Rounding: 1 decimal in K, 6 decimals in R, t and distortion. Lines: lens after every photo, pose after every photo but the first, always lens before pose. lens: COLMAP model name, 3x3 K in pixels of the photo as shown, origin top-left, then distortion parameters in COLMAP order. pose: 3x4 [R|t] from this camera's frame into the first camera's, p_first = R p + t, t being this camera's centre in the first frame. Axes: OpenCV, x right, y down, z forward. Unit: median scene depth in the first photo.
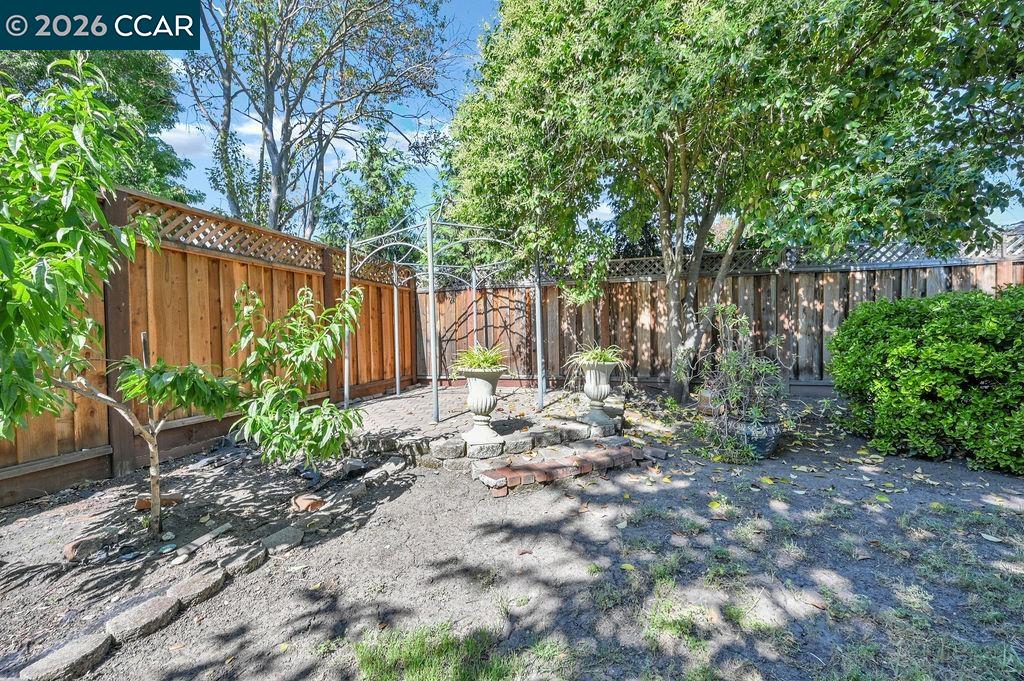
lens RADIAL K [[428.7, 0, 512.0], [0, 428.7, 340.5], [0, 0, 1]] dist [-0.000731, -0.000012]
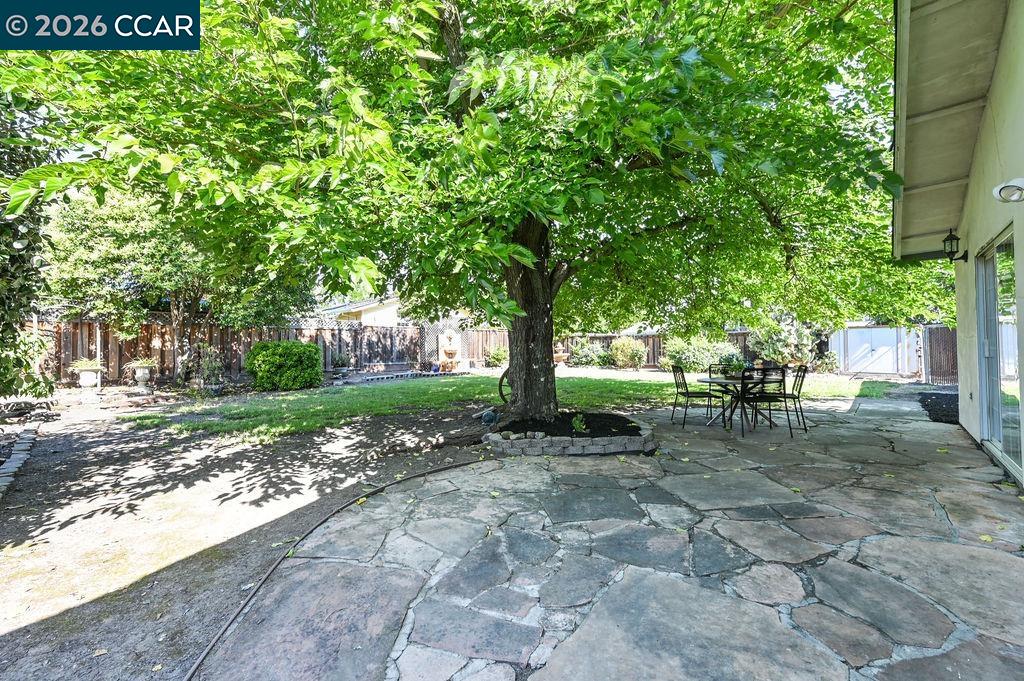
lens RADIAL K [[401.0, 0, 512.0], [0, 401.0, 340.5], [0, 0, 1]] dist [-0.001591, 0.000043]
pose [[0.444739, 0.028090, 0.895220, -0.614058], [-0.009013, 0.999598, -0.026888, -0.032194], [-0.895615, 0.003890, 0.444813, -1.269030]]
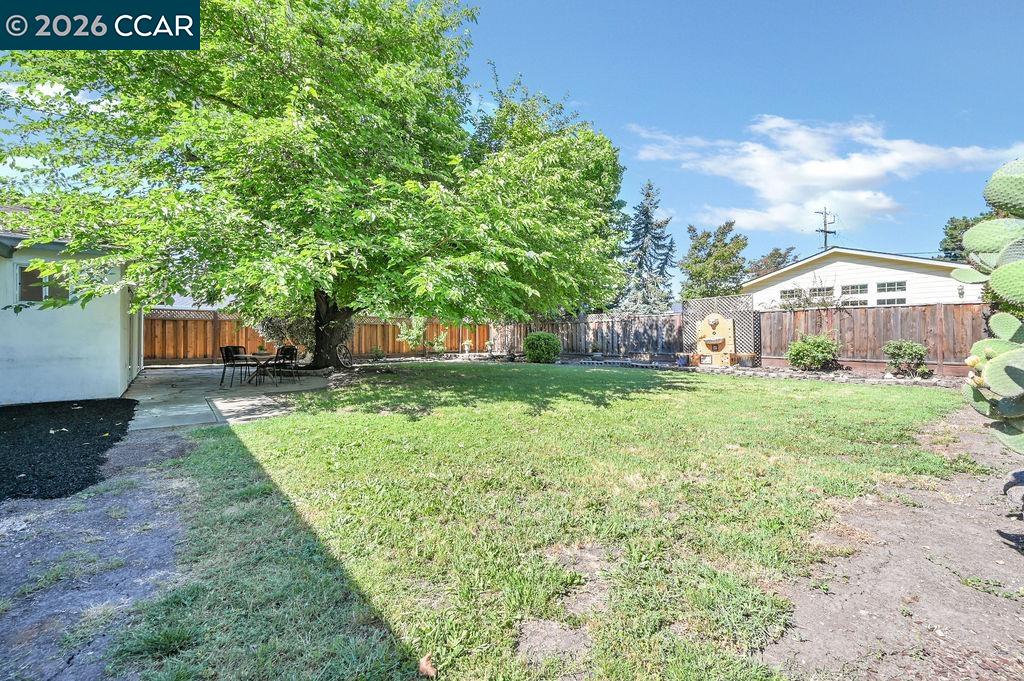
lens RADIAL K [[401.0, 0, 512.0], [0, 401.0, 340.5], [0, 0, 1]] dist [-0.001591, 0.000043]
pose [[0.841310, 0.028474, -0.539802, 2.176959], [-0.017253, 0.999517, 0.025834, -0.090689], [0.540277, -0.012421, 0.841396, -2.129162]]
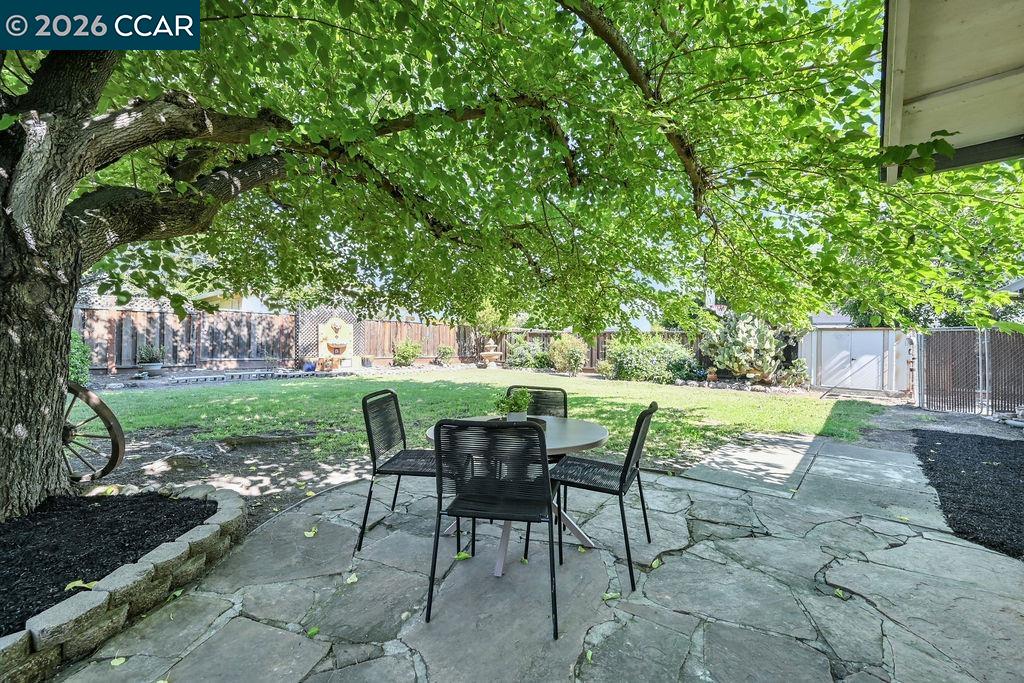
lens RADIAL K [[411.0, 0, 512.0], [0, 411.0, 341.5], [0, 0, 1]] dist [0.002124, -0.000026]
pose [[0.415491, 0.030310, 0.909092, 0.090196], [-0.036551, 0.999194, -0.016609, -0.051408], [-0.908863, -0.026327, 0.416264, -1.491245]]
